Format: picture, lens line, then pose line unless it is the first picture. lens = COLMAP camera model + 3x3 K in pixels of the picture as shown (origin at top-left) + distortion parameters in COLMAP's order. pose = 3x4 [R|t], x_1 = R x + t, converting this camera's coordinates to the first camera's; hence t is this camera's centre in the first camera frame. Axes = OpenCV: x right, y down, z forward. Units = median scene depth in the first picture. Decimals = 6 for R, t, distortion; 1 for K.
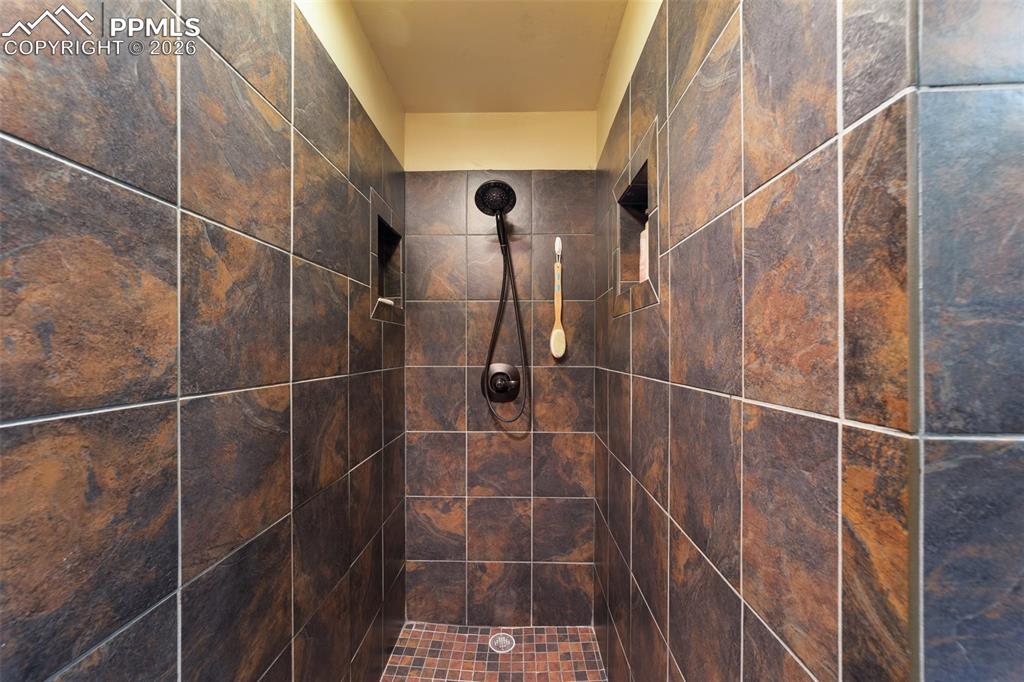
lens RADIAL K [[395.0, 0, 511.1], [0, 395.0, 346.3], [0, 0, 1]] dist [-0.019285, 0.008263]
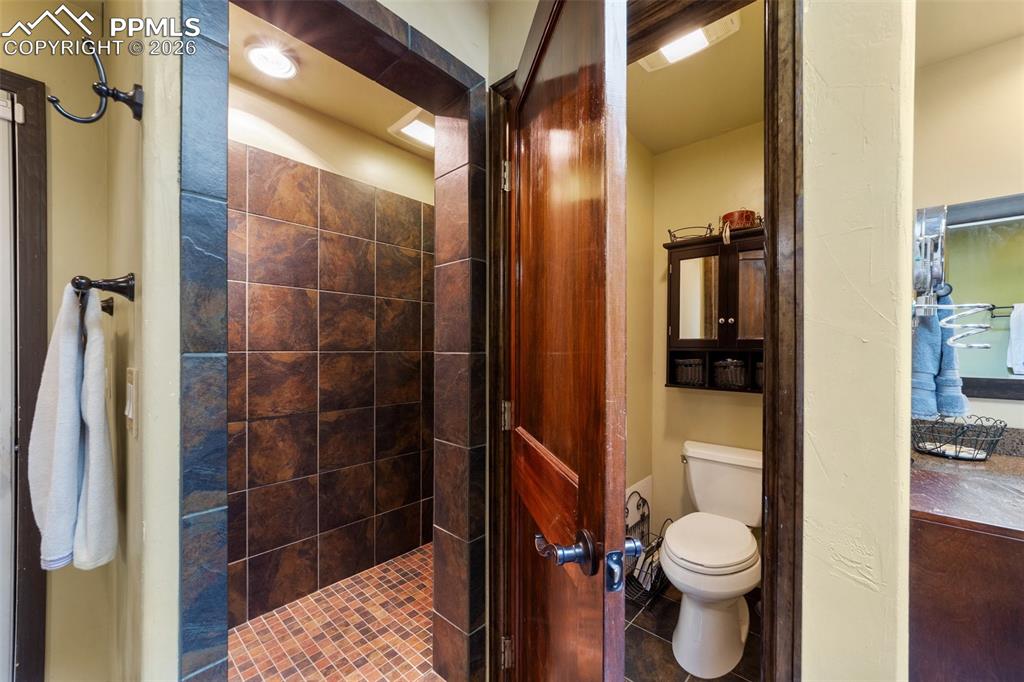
lens RADIAL K [[395.0, 0, 511.1], [0, 395.0, 346.3], [0, 0, 1]] dist [-0.019285, 0.008263]
pose [[0.758061, 0.002041, -0.652180, 2.191883], [-0.001694, 0.999998, 0.001160, 0.076930], [0.652181, 0.000226, 0.758063, -0.806252]]
